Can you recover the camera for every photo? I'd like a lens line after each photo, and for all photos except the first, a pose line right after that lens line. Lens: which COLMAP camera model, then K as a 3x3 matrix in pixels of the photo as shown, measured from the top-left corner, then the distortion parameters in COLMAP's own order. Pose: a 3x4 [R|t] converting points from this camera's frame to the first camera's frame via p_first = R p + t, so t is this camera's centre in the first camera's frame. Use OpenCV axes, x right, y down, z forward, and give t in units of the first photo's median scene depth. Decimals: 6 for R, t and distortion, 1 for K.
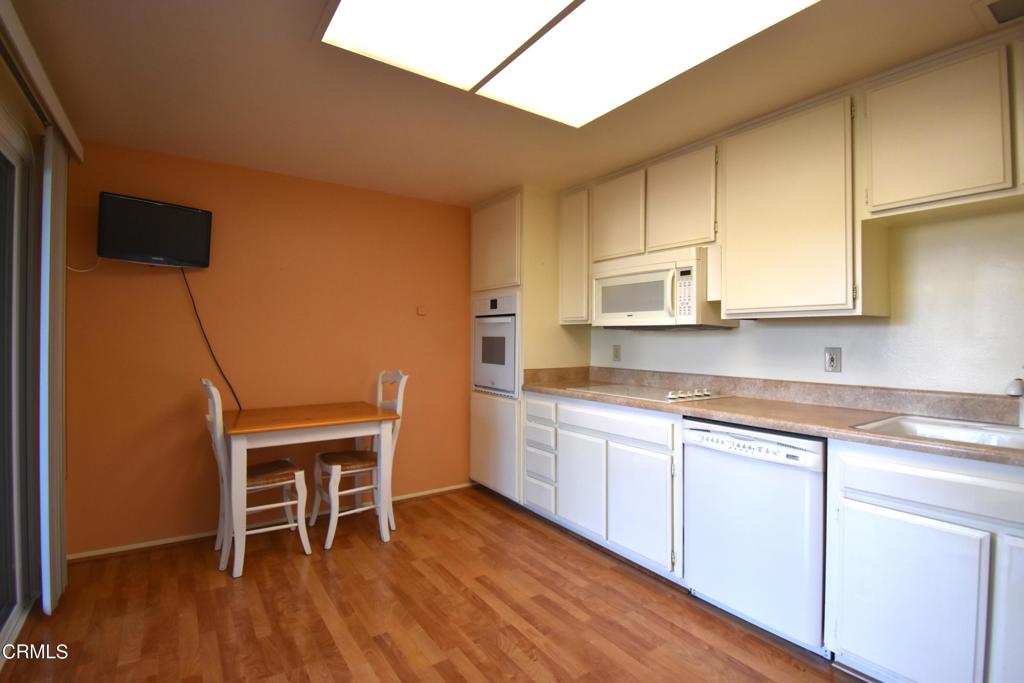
lens RADIAL K [[482.9, 0, 506.7], [0, 482.9, 336.7], [0, 0, 1]] dist [-0.002205, -0.009566]
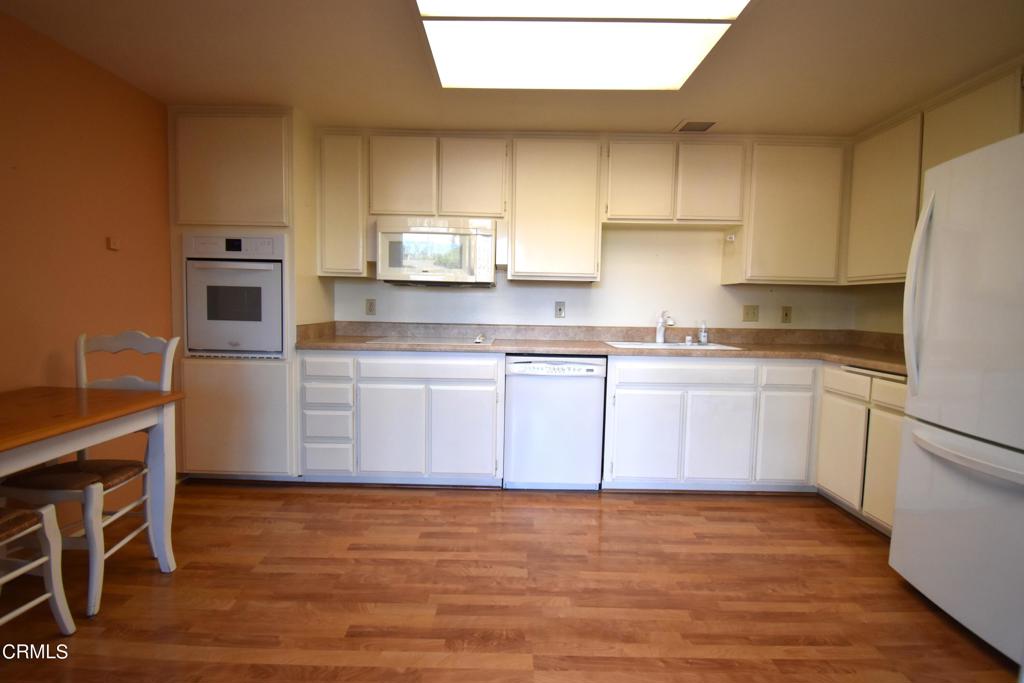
lens RADIAL K [[482.9, 0, 510.5], [0, 482.9, 338.7], [0, 0, 1]] dist [-0.002205, -0.009566]
pose [[0.563787, -0.050685, 0.824364, -0.628804], [-0.019771, 0.997001, 0.074820, 0.026095], [-0.825684, -0.058481, 0.561094, 0.253023]]
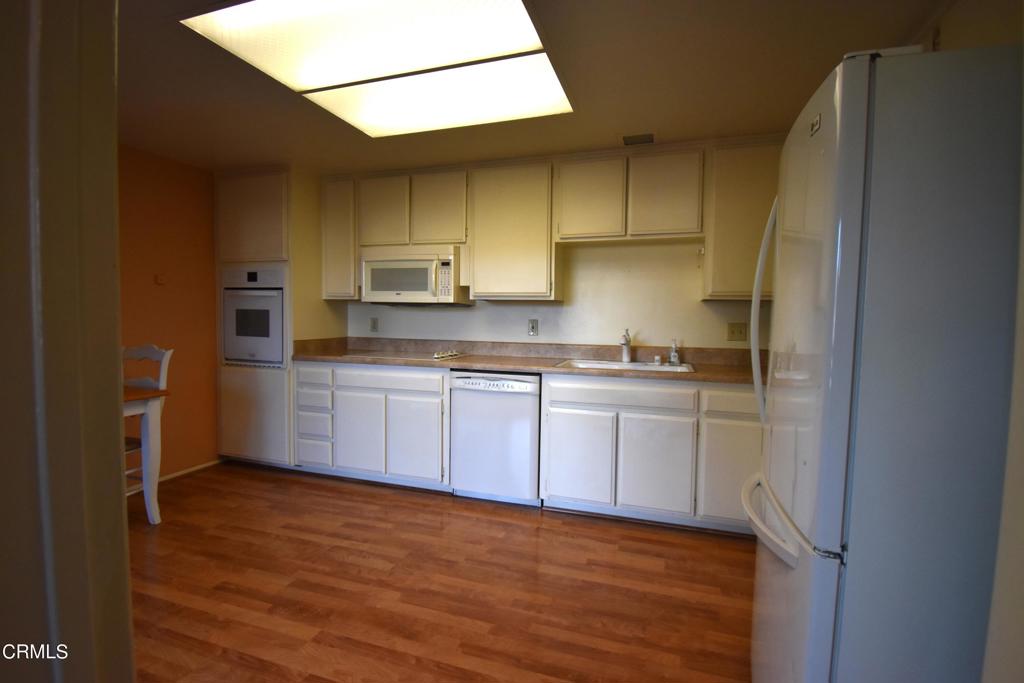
lens RADIAL K [[482.9, 0, 511.2], [0, 482.9, 339.1], [0, 0, 1]] dist [-0.002205, -0.009566]
pose [[0.792866, -0.022412, 0.608984, -0.311336], [-0.012855, 0.998486, 0.053483, 0.001934], [-0.609260, -0.050234, 0.791378, -0.182727]]
